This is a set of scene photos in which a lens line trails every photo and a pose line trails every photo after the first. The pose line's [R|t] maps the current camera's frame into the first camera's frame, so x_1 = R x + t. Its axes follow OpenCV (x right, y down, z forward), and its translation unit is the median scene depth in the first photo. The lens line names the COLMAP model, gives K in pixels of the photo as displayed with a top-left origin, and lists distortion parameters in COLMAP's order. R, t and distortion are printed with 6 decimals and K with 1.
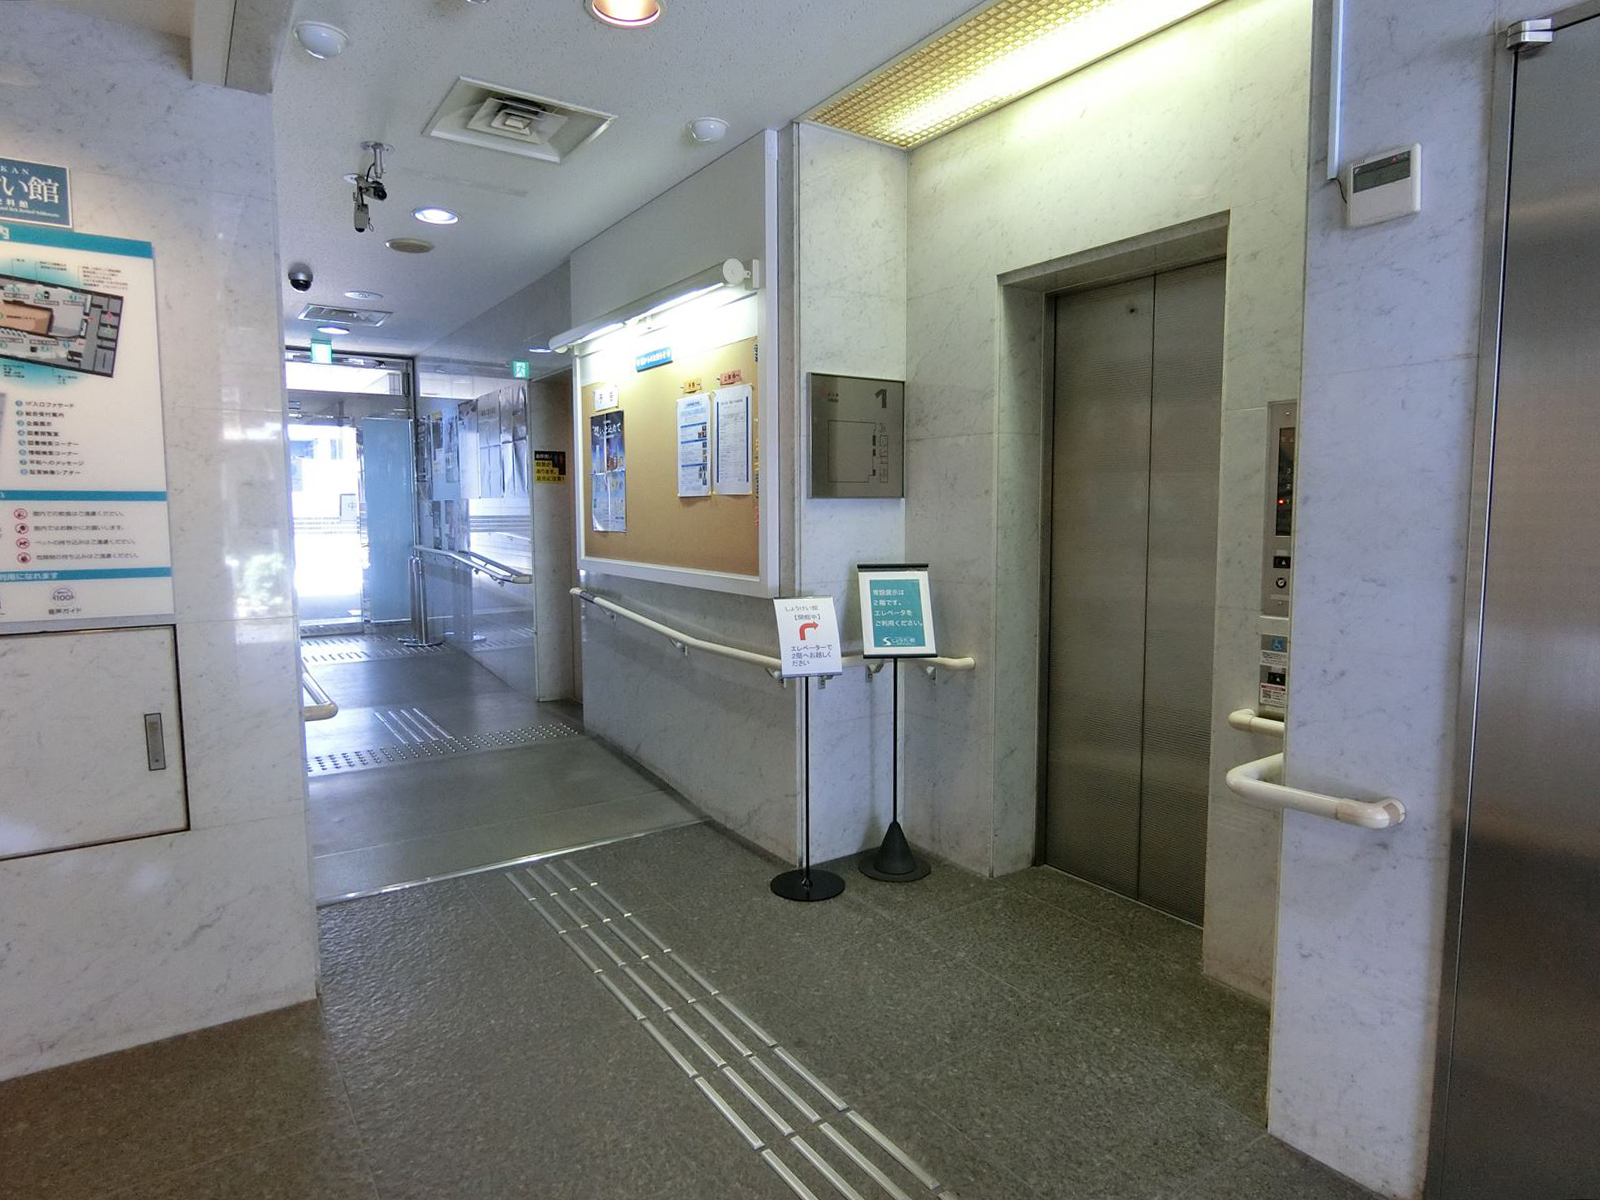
lens RADIAL K [[901.4, 0, 800.0], [0, 901.4, 600.0], [0, 0, 1]] dist [-0.055435, 0.000146]
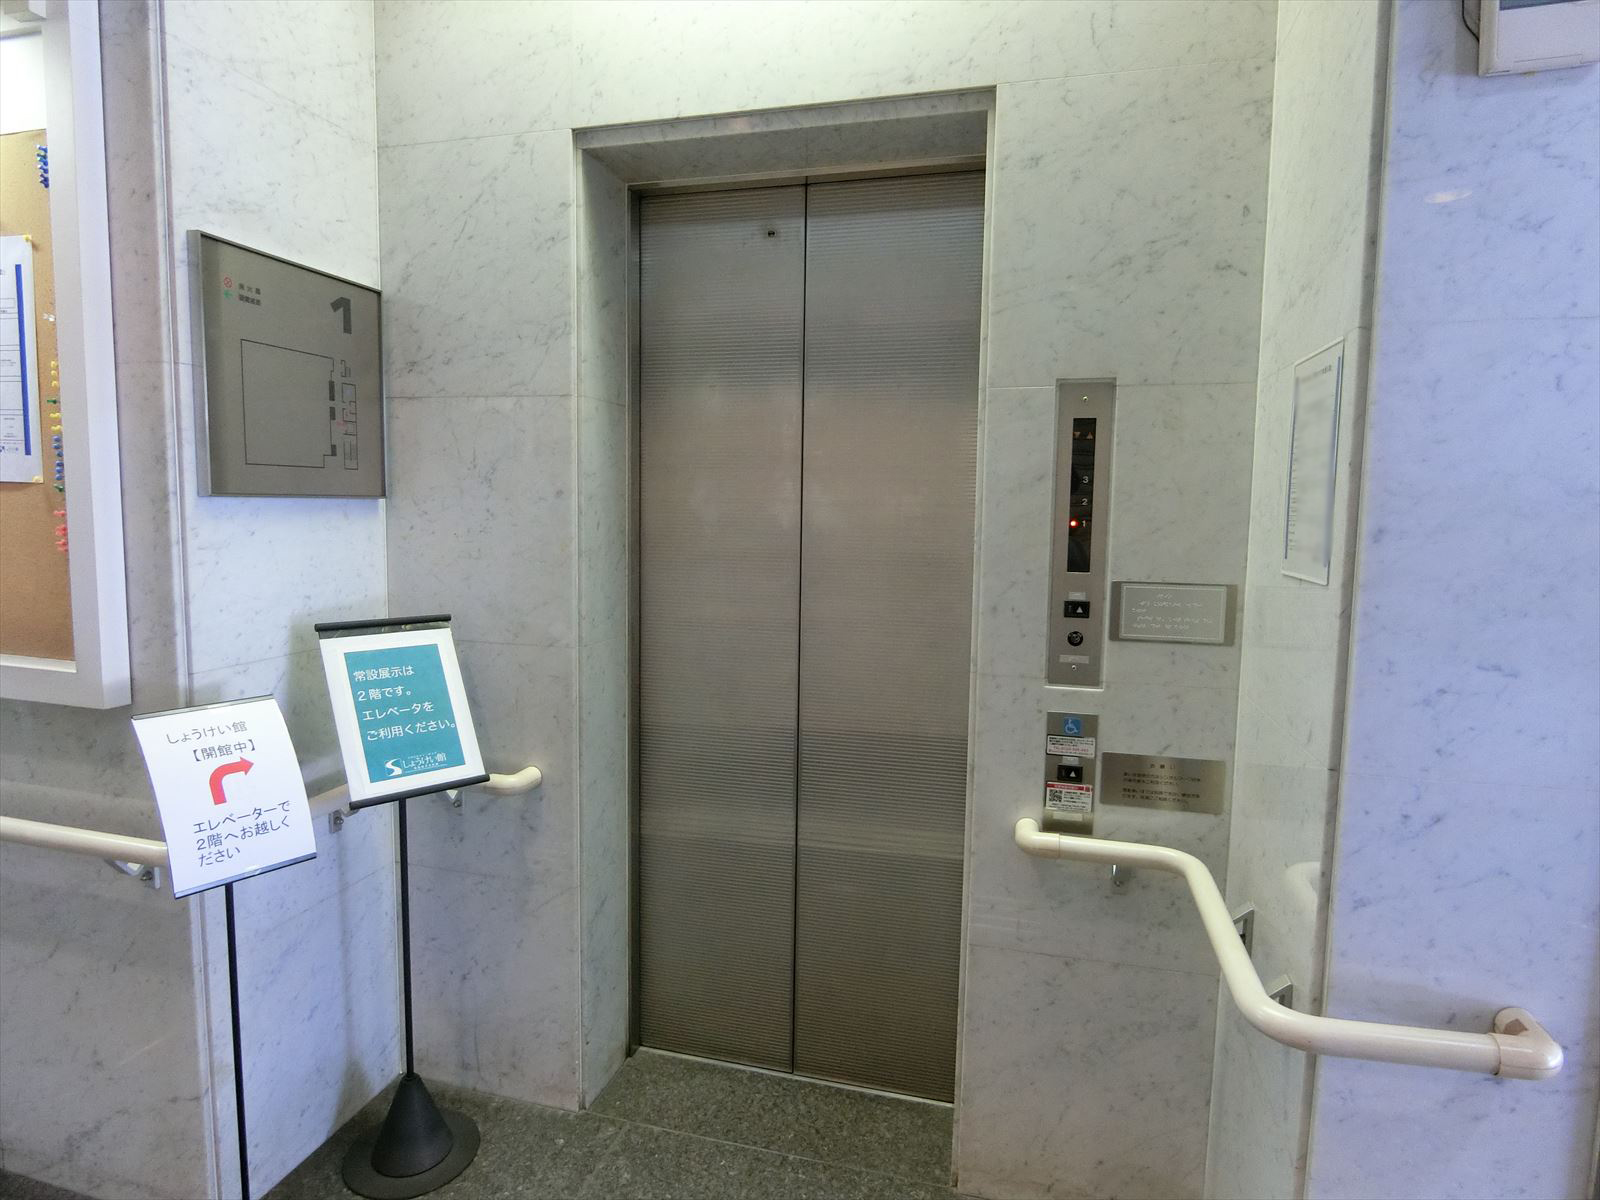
lens RADIAL K [[890.4, 0, 806.3], [0, 890.4, 598.6], [0, 0, 1]] dist [-0.019399, 0.001541]
pose [[0.755605, -0.044553, 0.653511, -0.057407], [0.043342, 0.998898, 0.017987, -0.052614], [-0.653592, 0.014733, 0.756704, 0.435024]]
